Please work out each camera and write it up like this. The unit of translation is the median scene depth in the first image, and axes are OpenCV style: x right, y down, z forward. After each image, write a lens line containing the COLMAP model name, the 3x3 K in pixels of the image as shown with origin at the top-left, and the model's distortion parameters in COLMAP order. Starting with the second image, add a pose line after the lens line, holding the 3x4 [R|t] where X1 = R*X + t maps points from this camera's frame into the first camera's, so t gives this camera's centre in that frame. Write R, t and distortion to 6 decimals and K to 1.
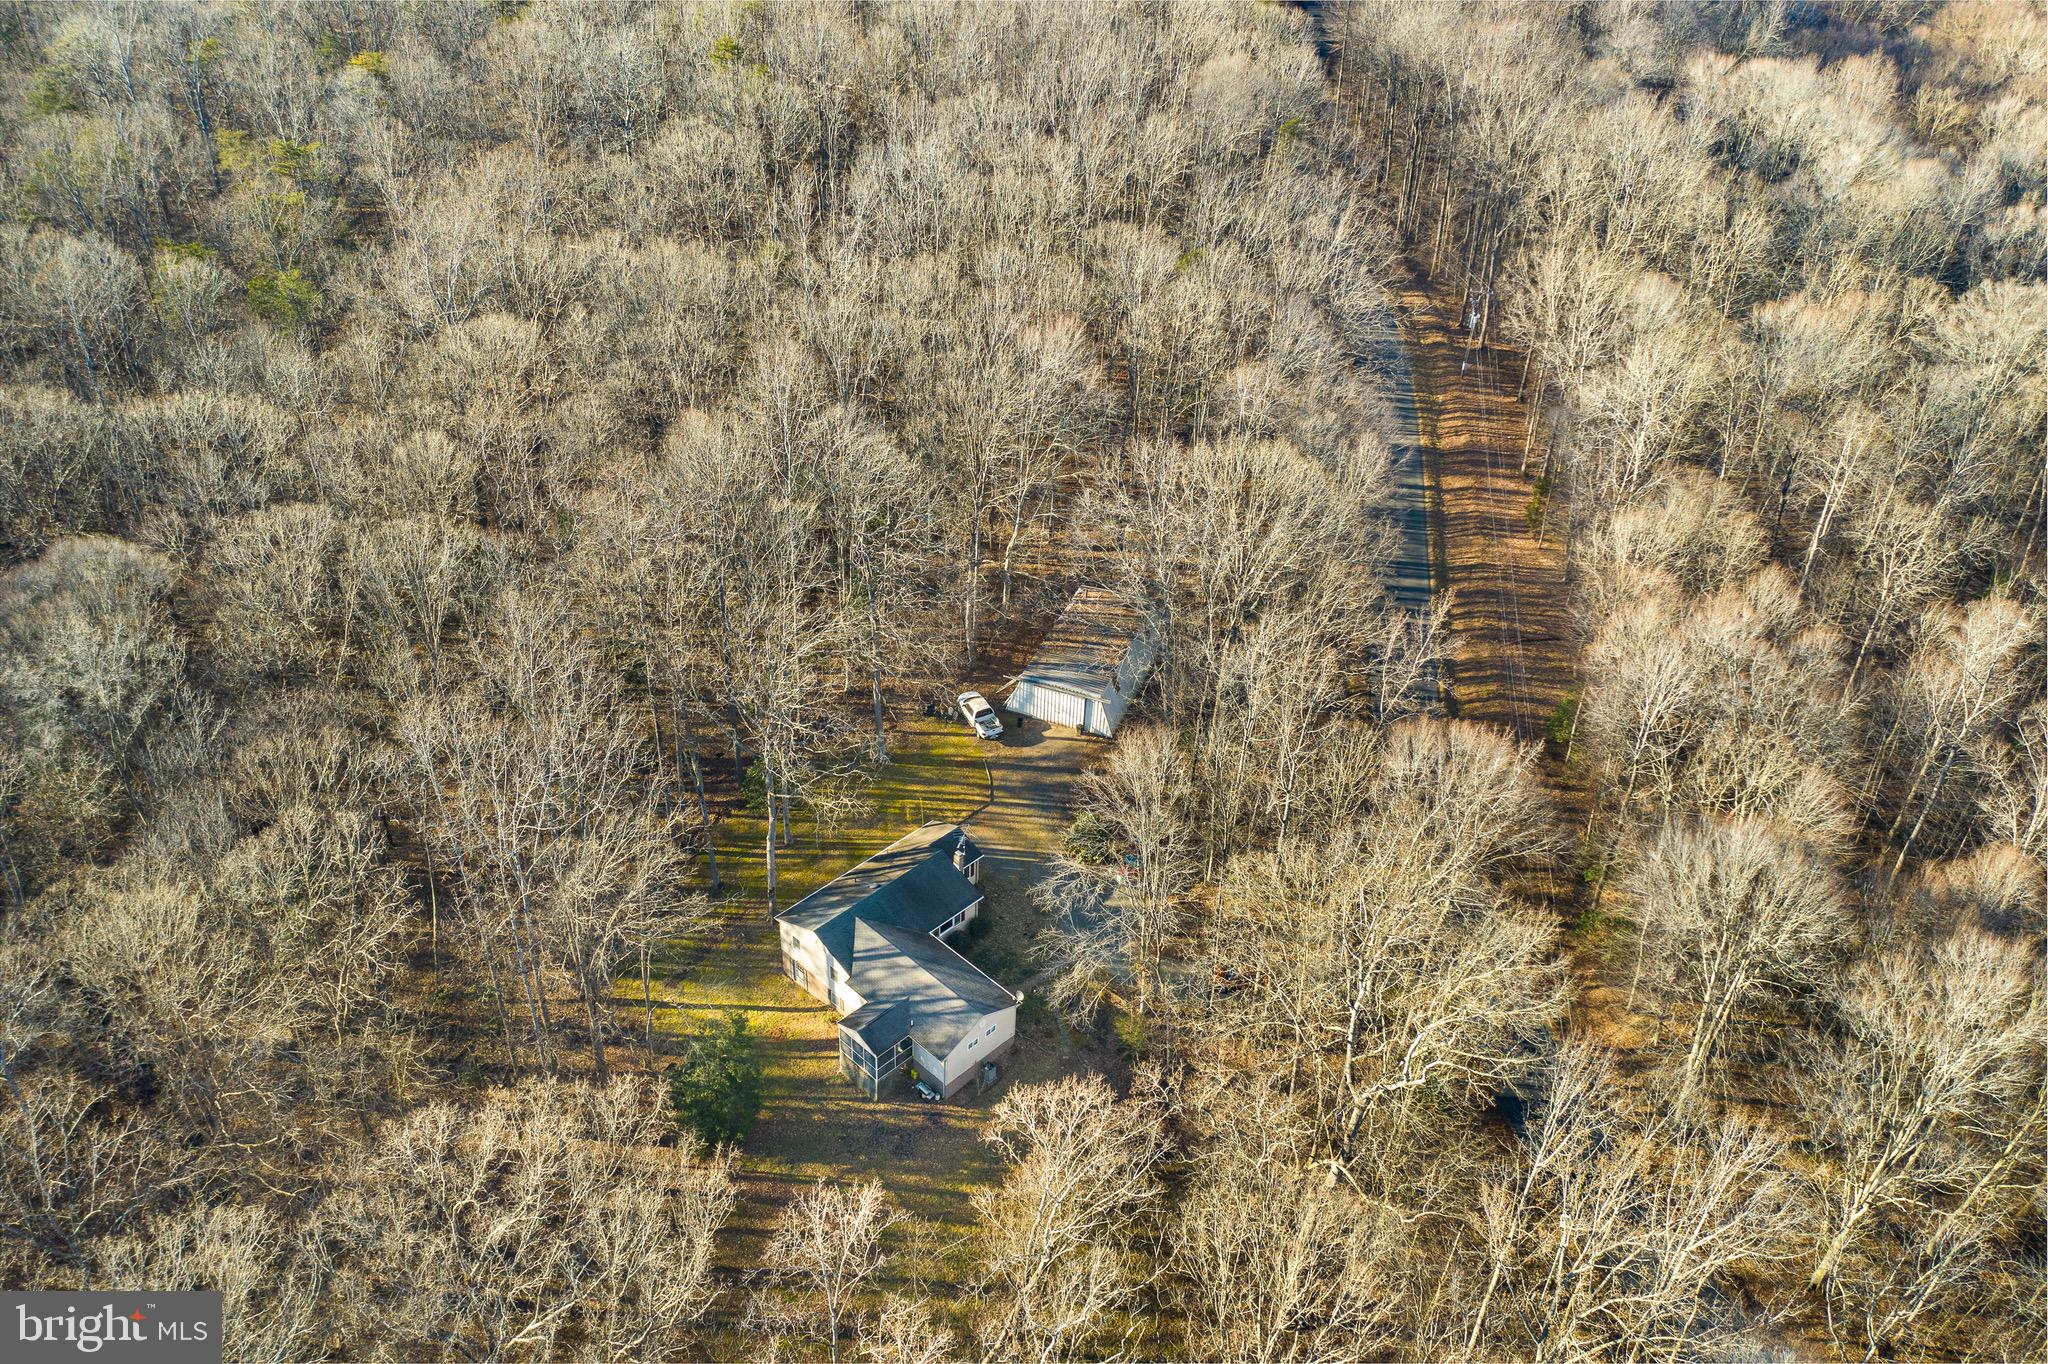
lens RADIAL K [[1613.0, 0, 1020.0], [0, 1613.0, 686.7], [0, 0, 1]] dist [-0.002105, 0.000331]
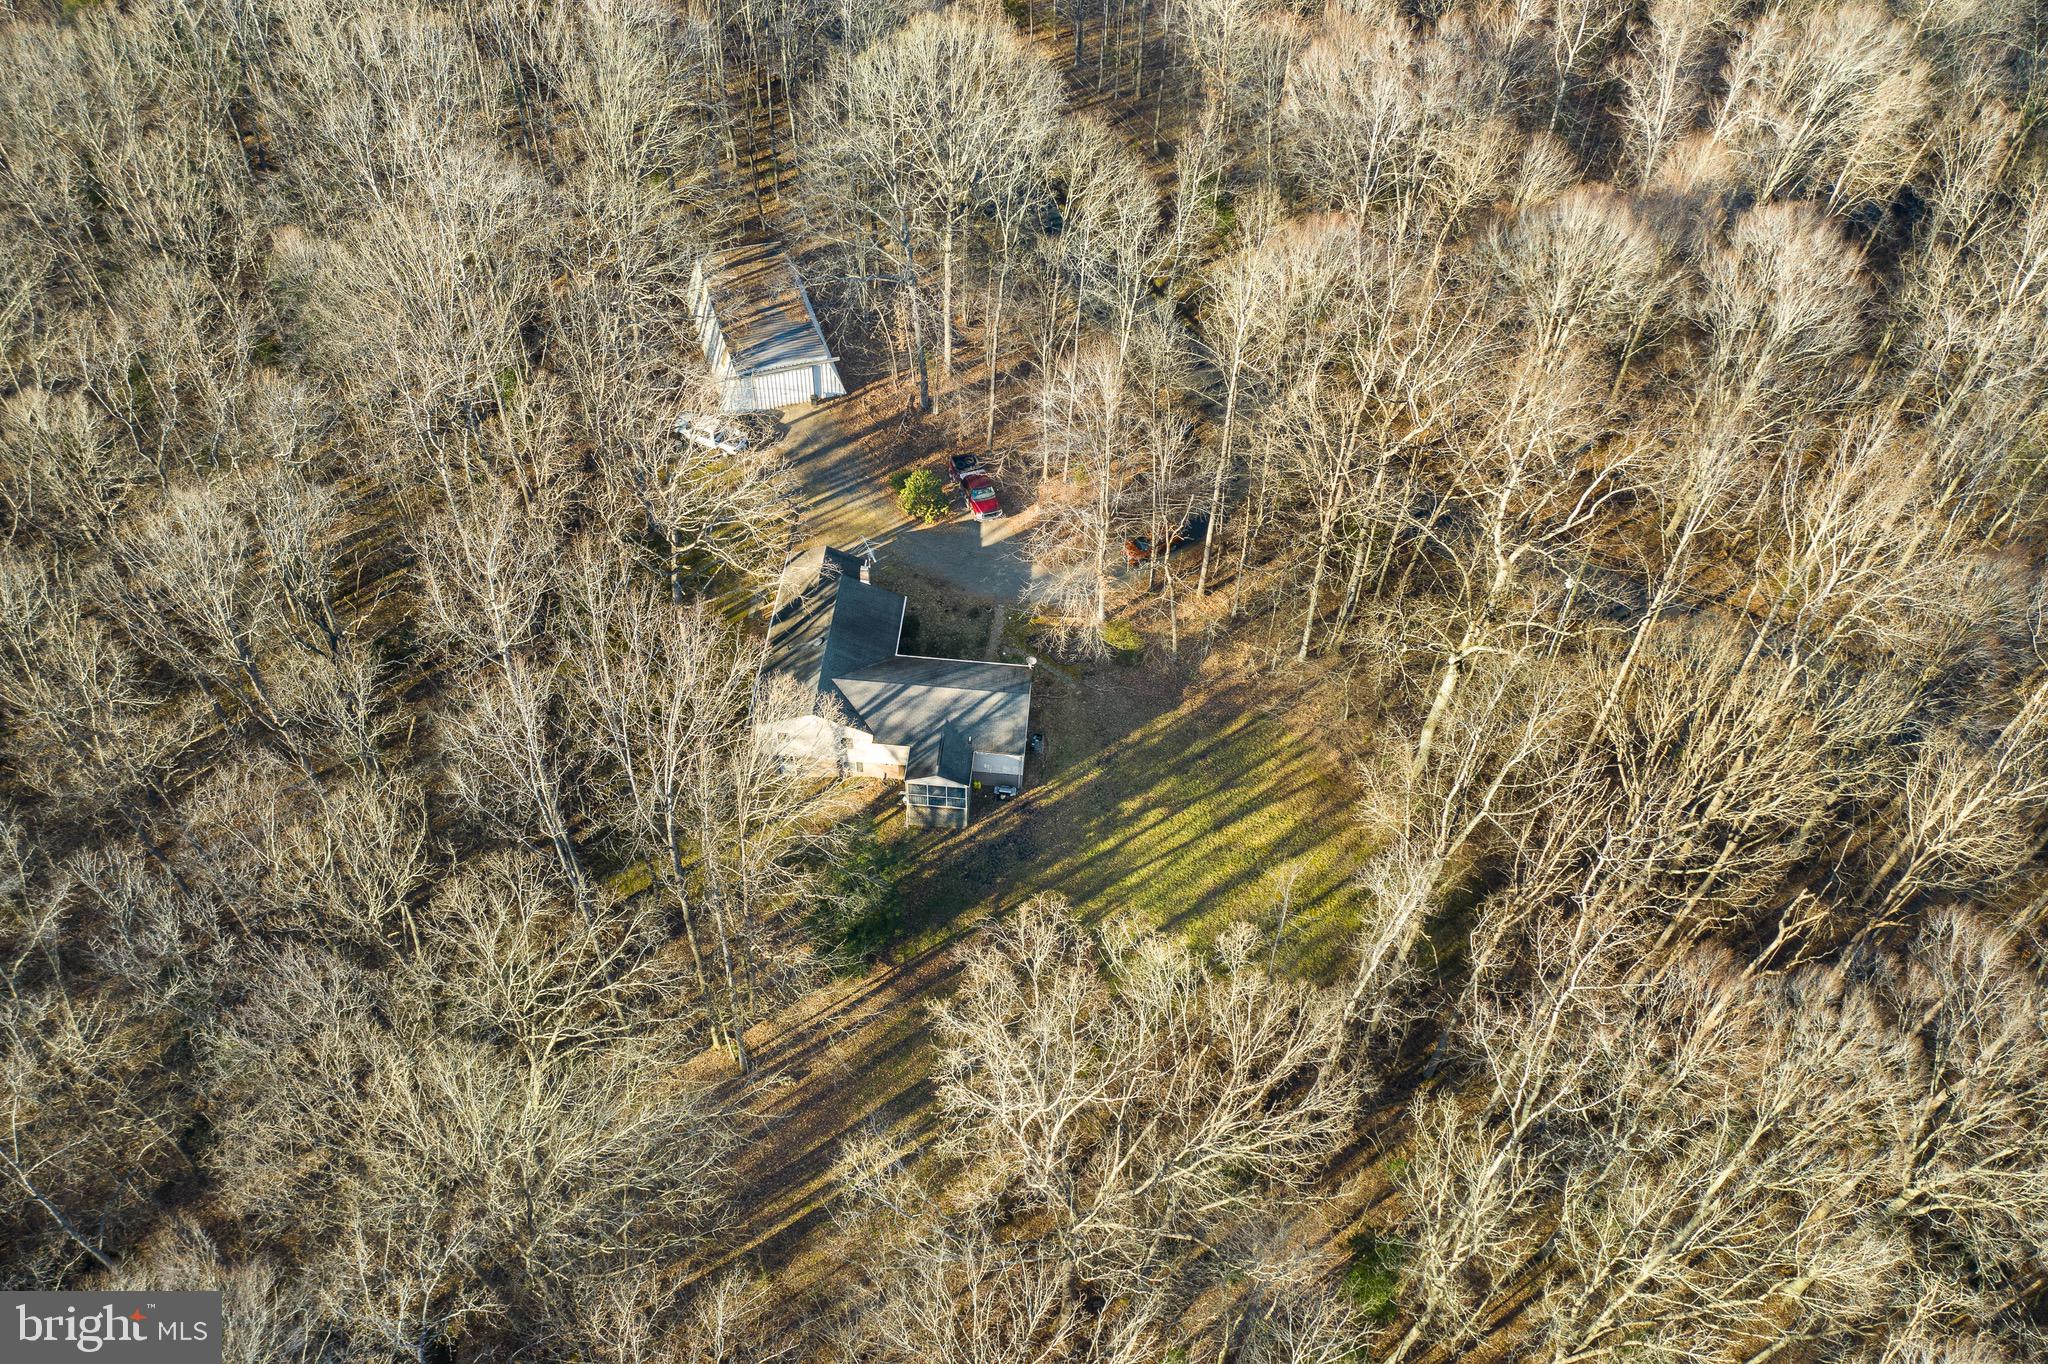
lens RADIAL K [[1613.0, 0, 1018.2], [0, 1613.0, 671.5], [0, 0, 1]] dist [-0.002105, 0.000331]
pose [[0.767639, -0.497119, 0.404479, -0.395280], [0.377328, 0.860718, 0.341742, -0.135908], [-0.518029, -0.109713, 0.848298, 0.172214]]
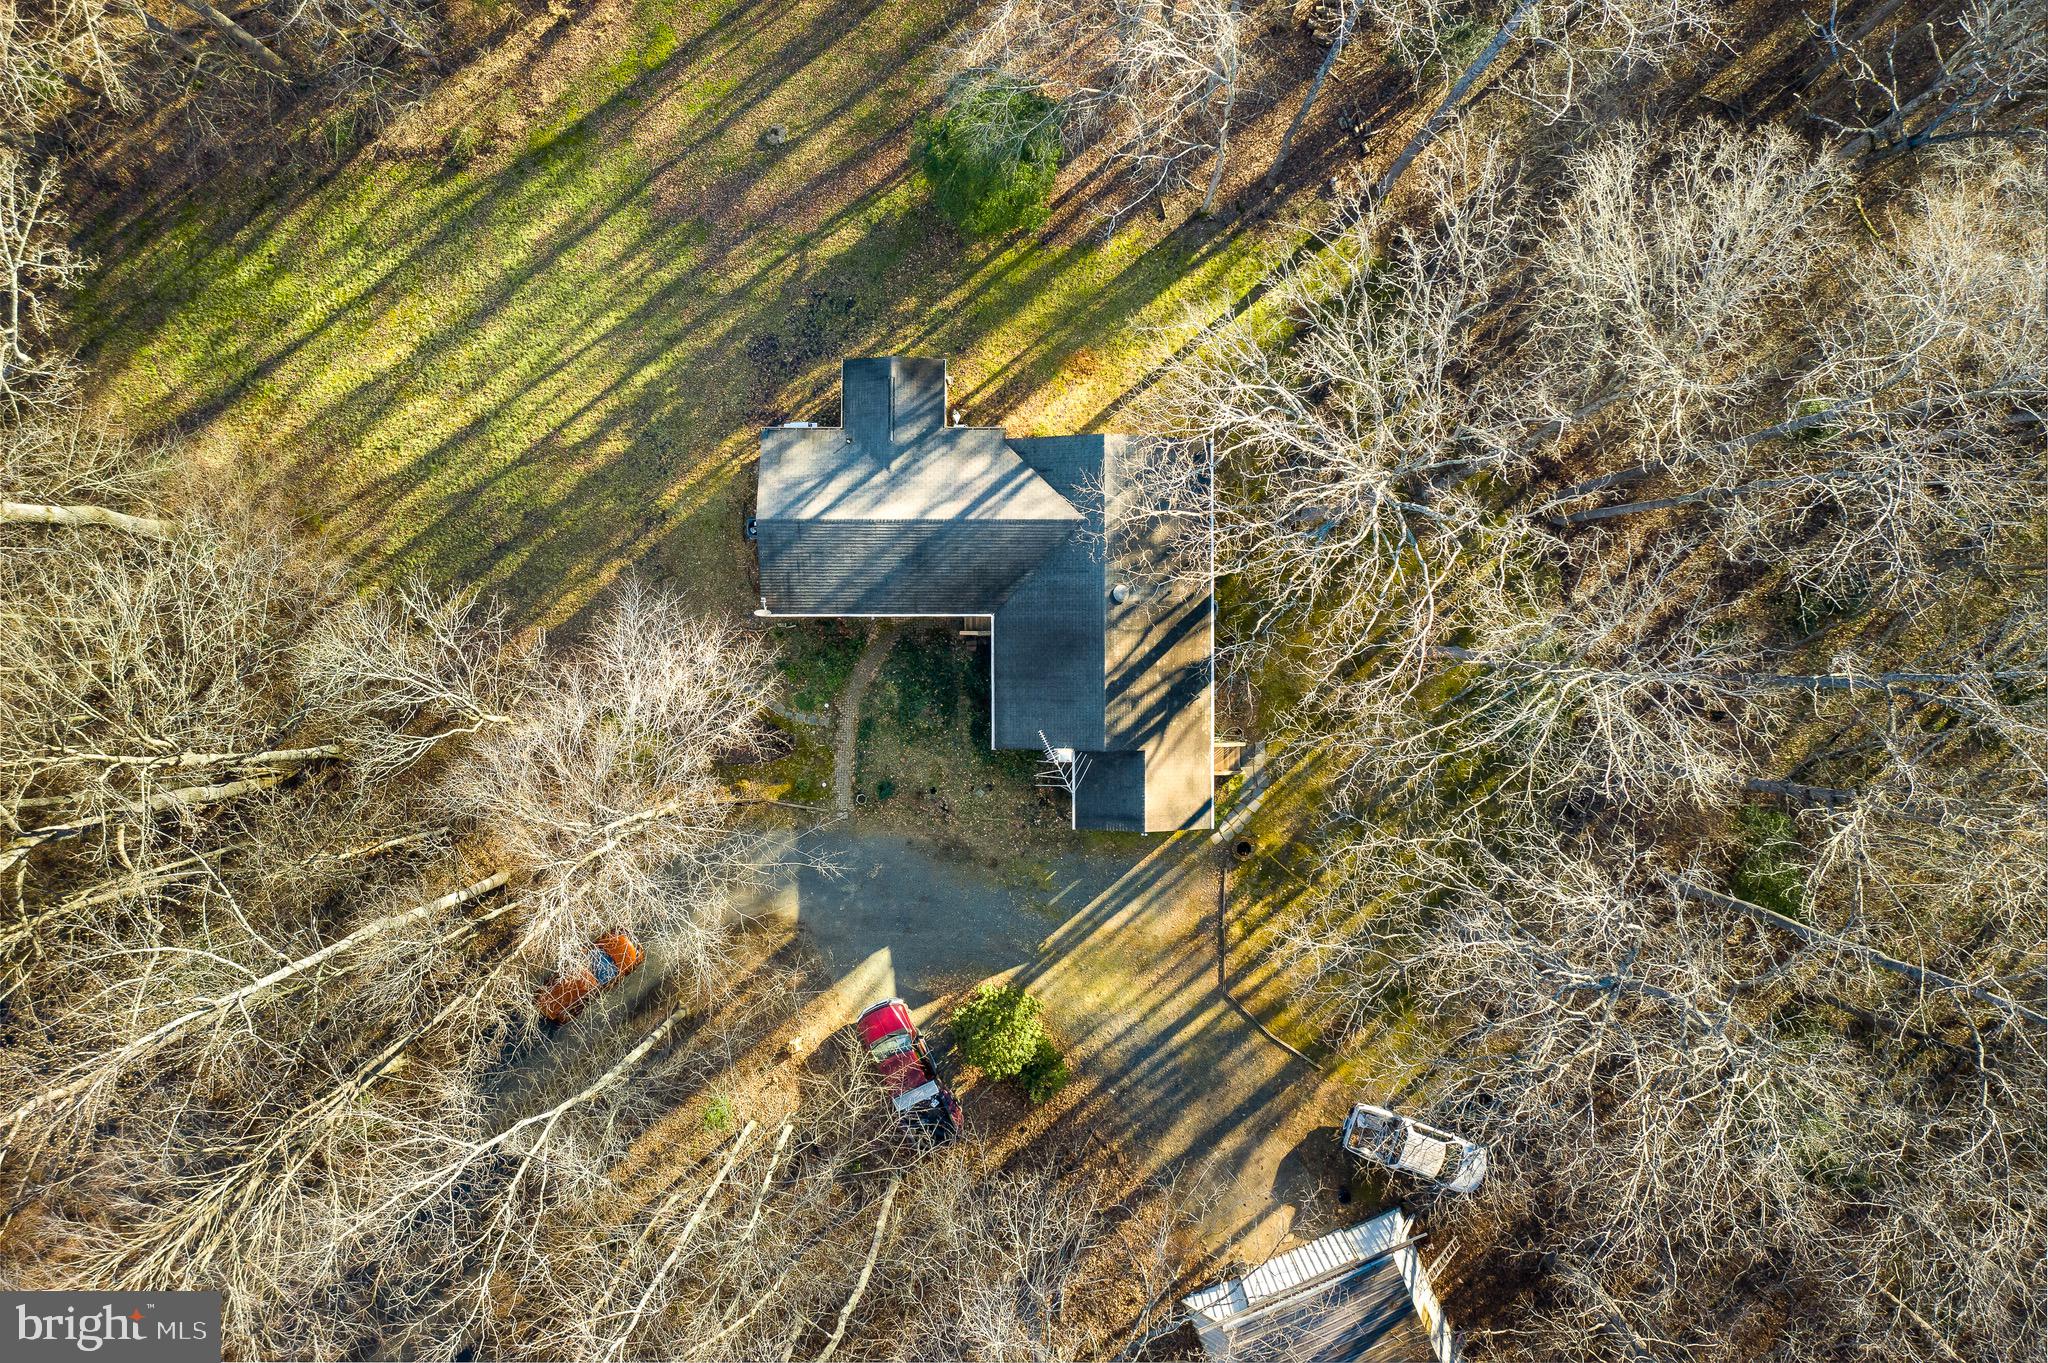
lens RADIAL K [[1613.0, 0, 1024.2], [0, 1613.0, 679.2], [0, 0, 1]] dist [-0.002105, 0.000331]
pose [[-0.712623, 0.701003, -0.027632, -0.033259], [-0.436272, -0.411971, 0.799966, -0.316914], [0.549395, 0.582129, 0.599408, 0.701624]]
